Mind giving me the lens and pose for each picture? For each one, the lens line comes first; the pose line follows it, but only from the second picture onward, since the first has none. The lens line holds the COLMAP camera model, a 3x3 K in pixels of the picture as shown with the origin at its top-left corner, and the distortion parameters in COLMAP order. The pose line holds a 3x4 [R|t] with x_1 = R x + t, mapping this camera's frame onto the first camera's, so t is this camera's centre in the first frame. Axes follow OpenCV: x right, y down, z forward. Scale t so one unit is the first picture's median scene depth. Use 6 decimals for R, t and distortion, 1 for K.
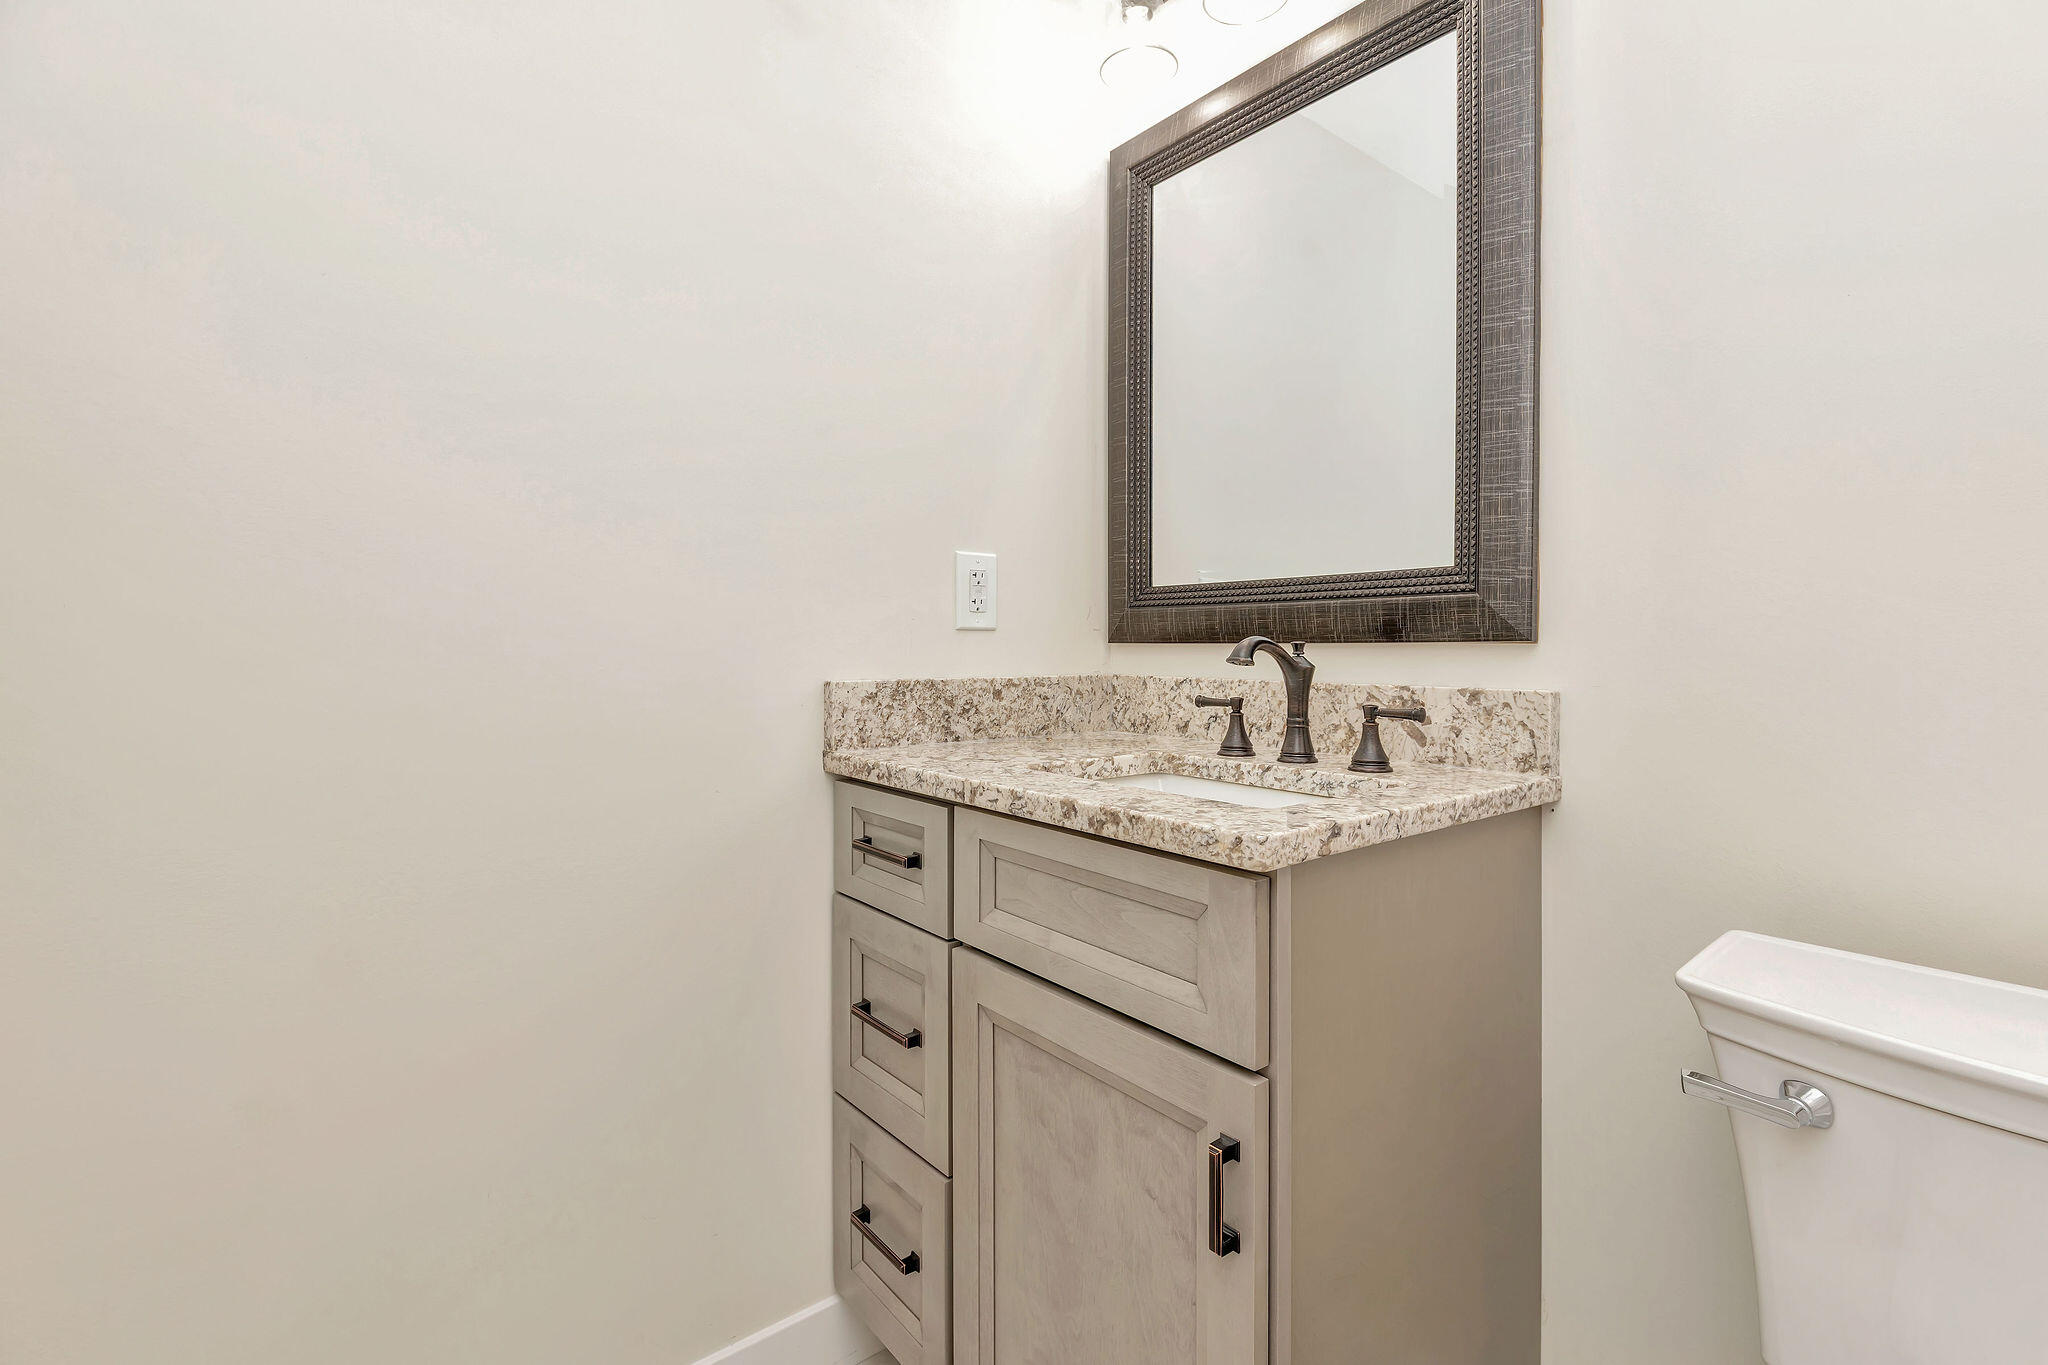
lens RADIAL K [[925.8, 0, 1028.4], [0, 925.8, 668.8], [0, 0, 1]] dist [0.003550, 0.000554]
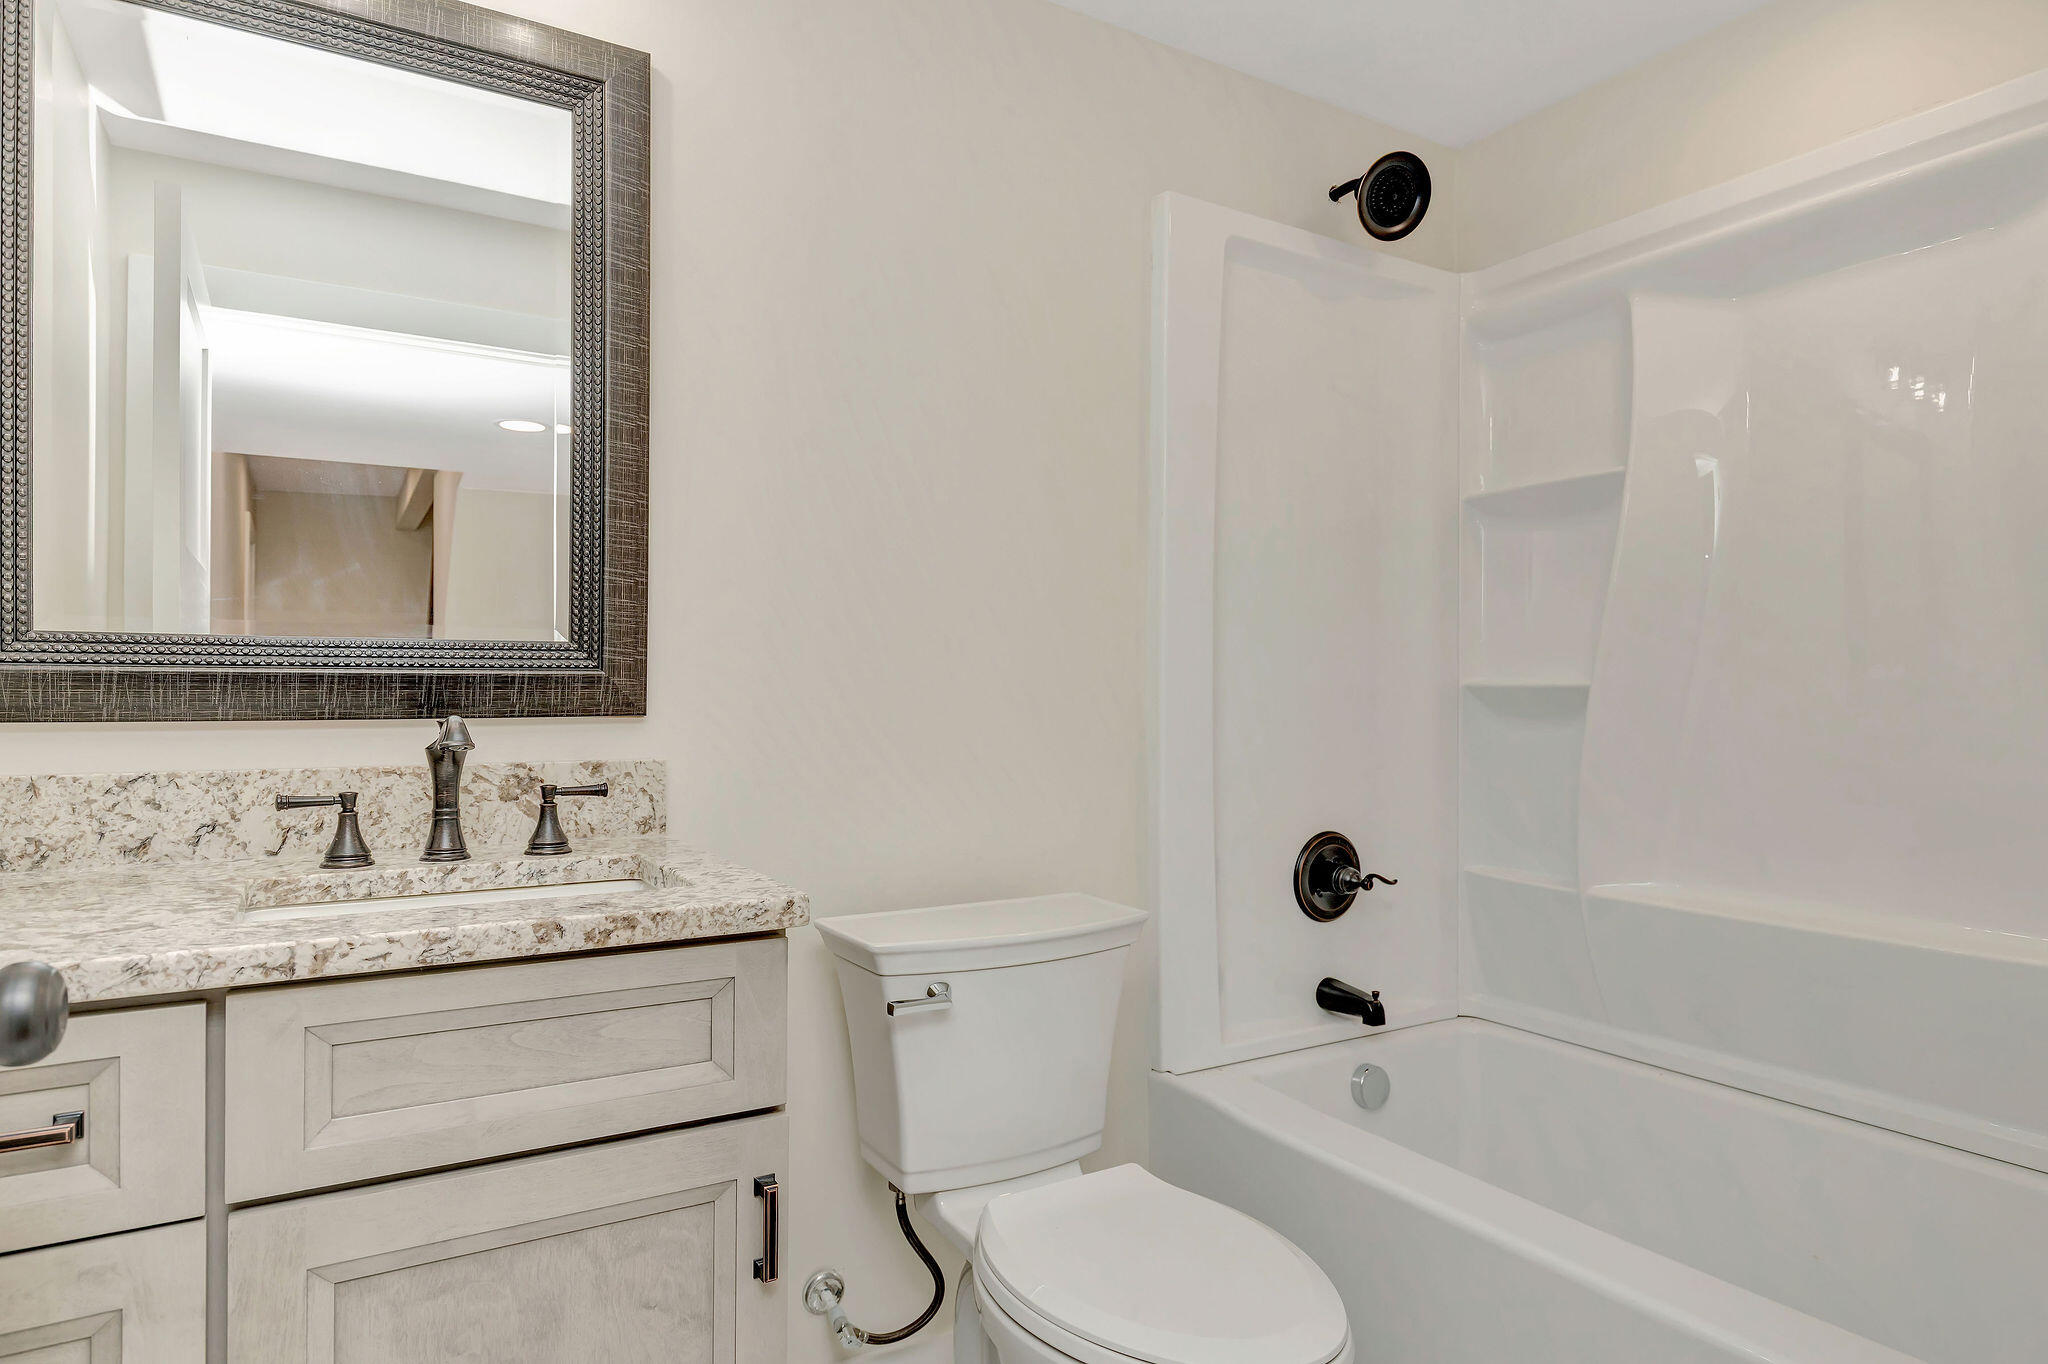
lens RADIAL K [[1254.8, 0, 1026.6], [0, 1254.8, 681.7], [0, 0, 1]] dist [-0.003711, 0.000672]
pose [[0.130408, -0.000411, 0.991460, -0.867995], [0.020802, 0.999781, -0.002322, -0.055369], [-0.991242, 0.020927, 0.130388, 0.335275]]
